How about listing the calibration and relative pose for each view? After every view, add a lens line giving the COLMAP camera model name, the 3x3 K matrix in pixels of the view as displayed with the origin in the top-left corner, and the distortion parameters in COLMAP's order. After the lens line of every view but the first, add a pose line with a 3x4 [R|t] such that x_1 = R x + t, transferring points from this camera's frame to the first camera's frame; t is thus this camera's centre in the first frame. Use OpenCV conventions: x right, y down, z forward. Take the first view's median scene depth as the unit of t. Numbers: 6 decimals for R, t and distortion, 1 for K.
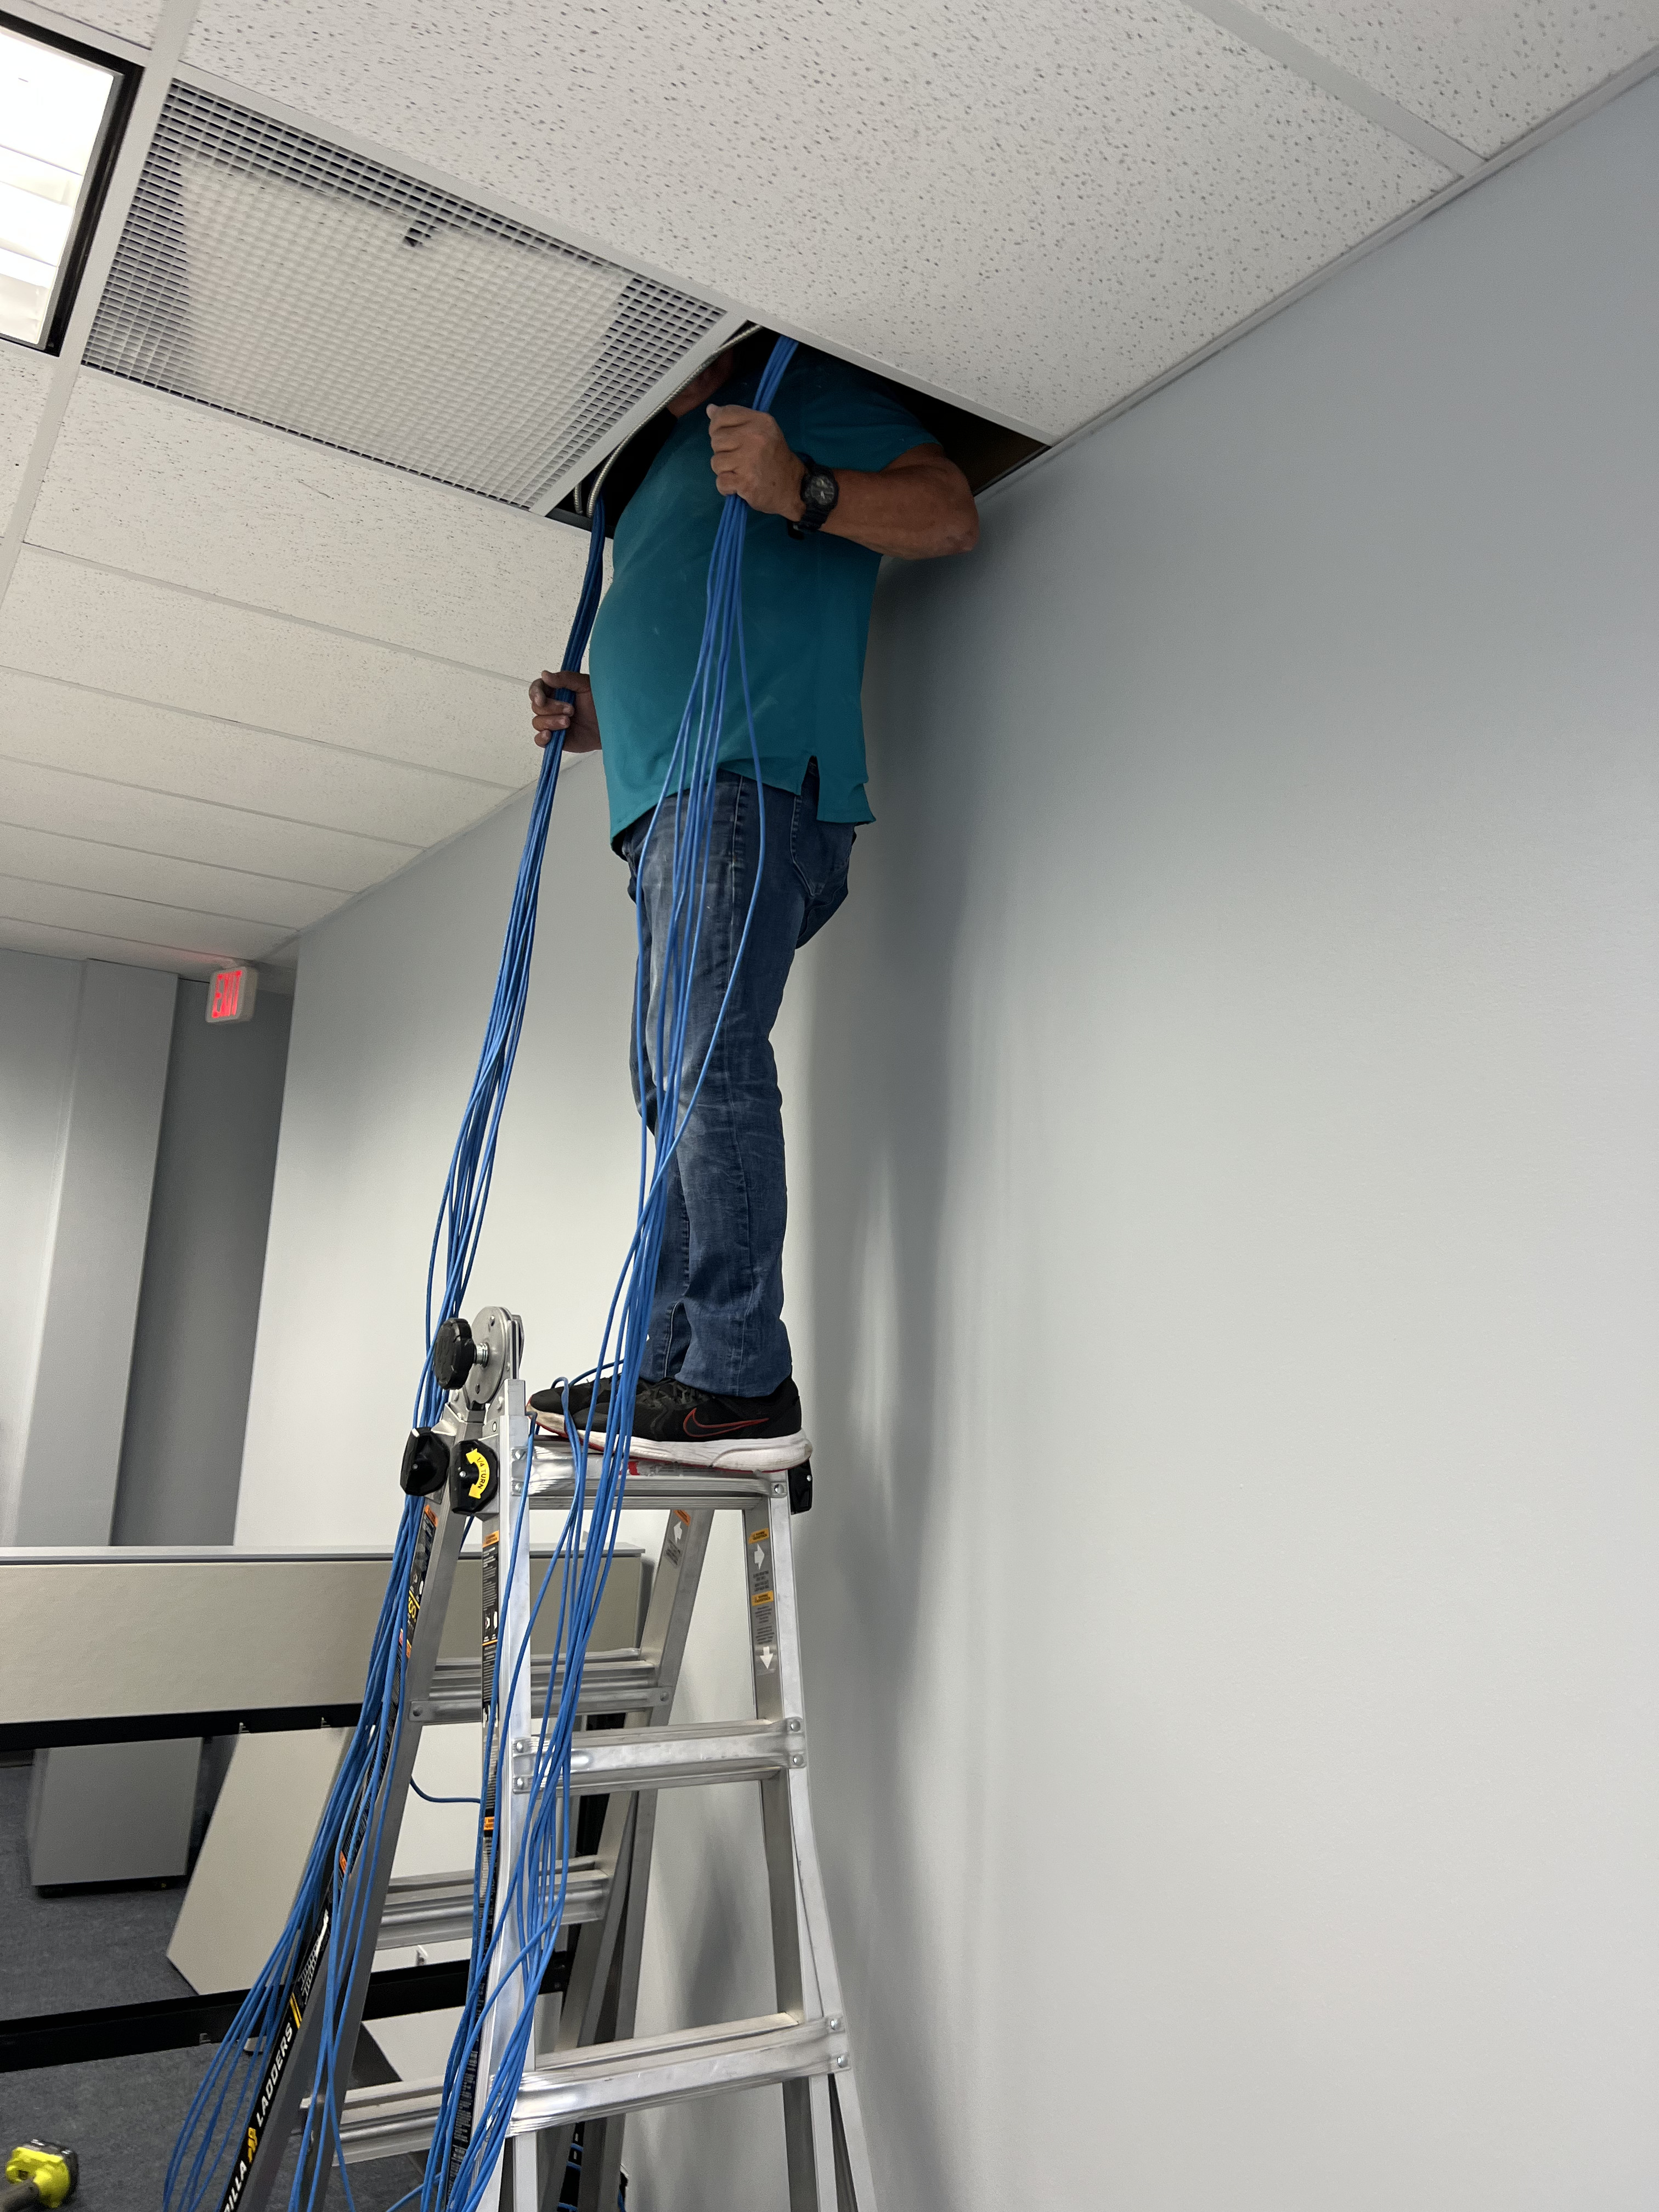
lens RADIAL K [[1677.0, 0, 812.9], [0, 1677.0, 1090.2], [0, 0, 1]] dist [0.029972, -0.039057]
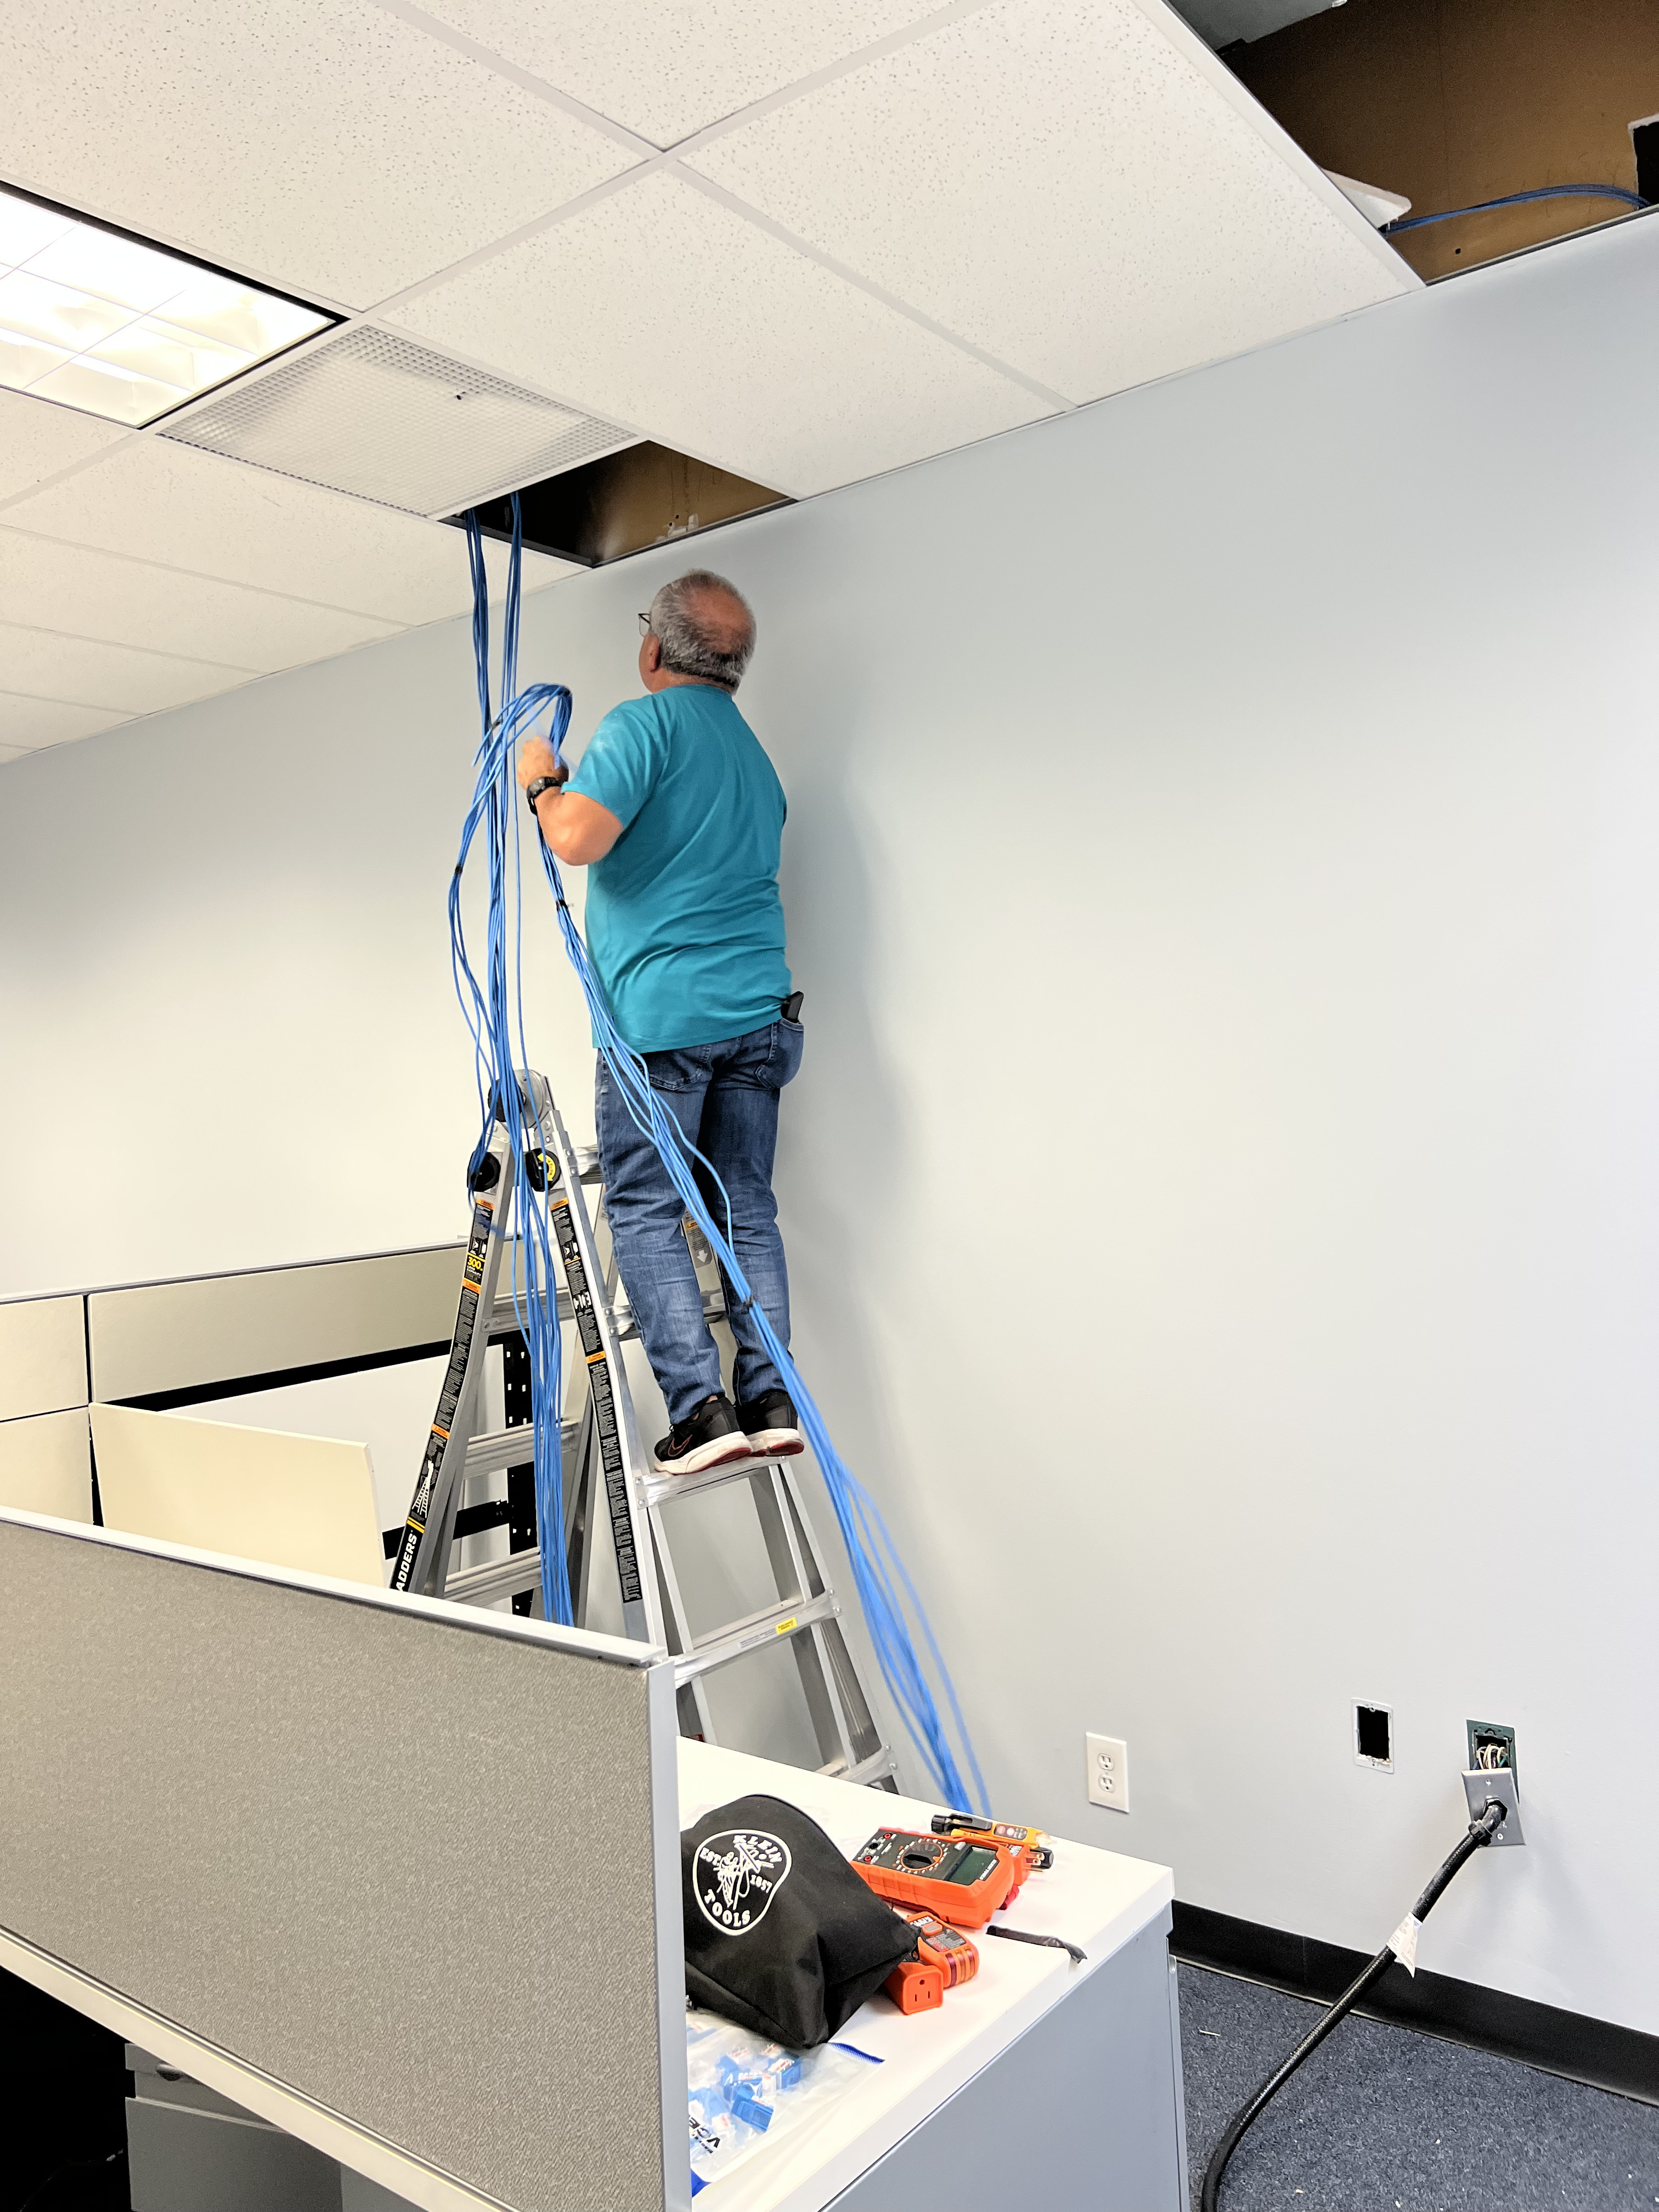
lens RADIAL K [[1677.0, 0, 835.8], [0, 1677.0, 1076.9], [0, 0, 1]] dist [0.029972, -0.039057]
pose [[0.926308, -0.107230, 0.361185, -0.494013], [0.058657, 0.987999, 0.142886, -0.074270], [-0.372173, -0.111171, 0.921482, -0.582261]]
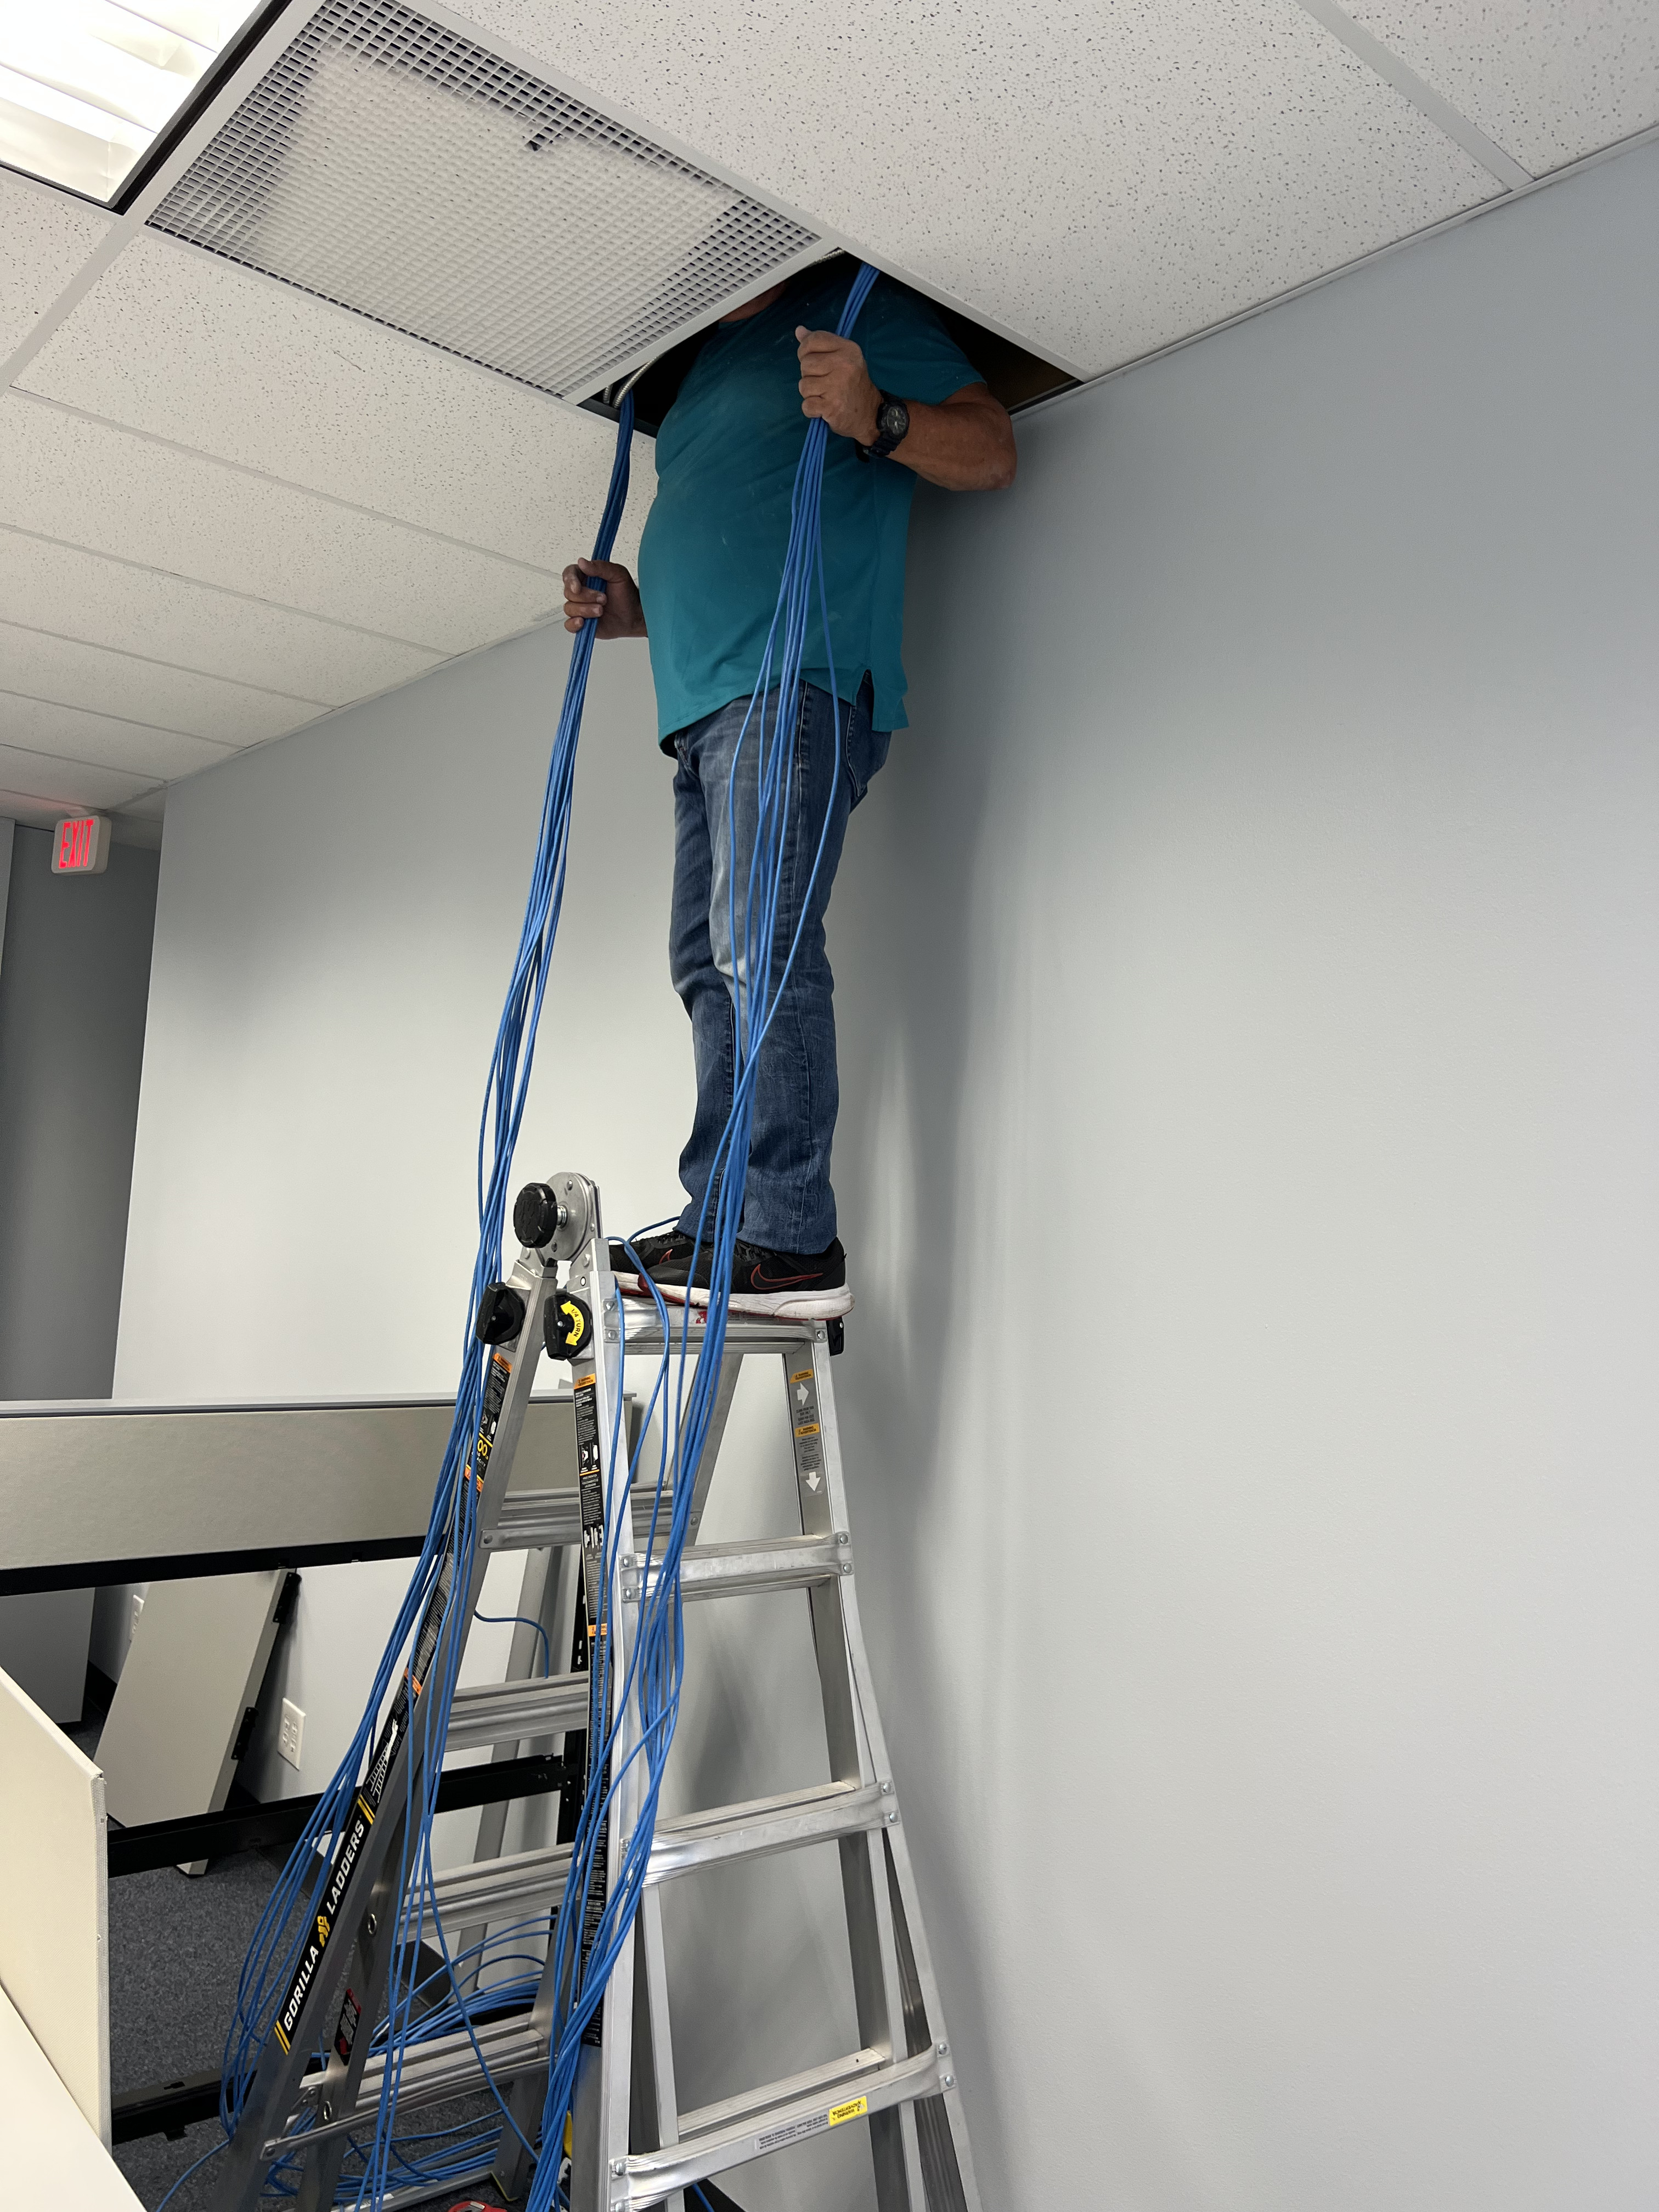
lens RADIAL K [[1677.0, 0, 835.5], [0, 1677.0, 1099.3], [0, 0, 1]] dist [0.029972, -0.039057]
pose [[0.988065, 0.009663, 0.153731, -0.188747], [-0.023354, 0.995891, 0.087502, -0.016303], [-0.152254, -0.090048, 0.984231, -0.084679]]
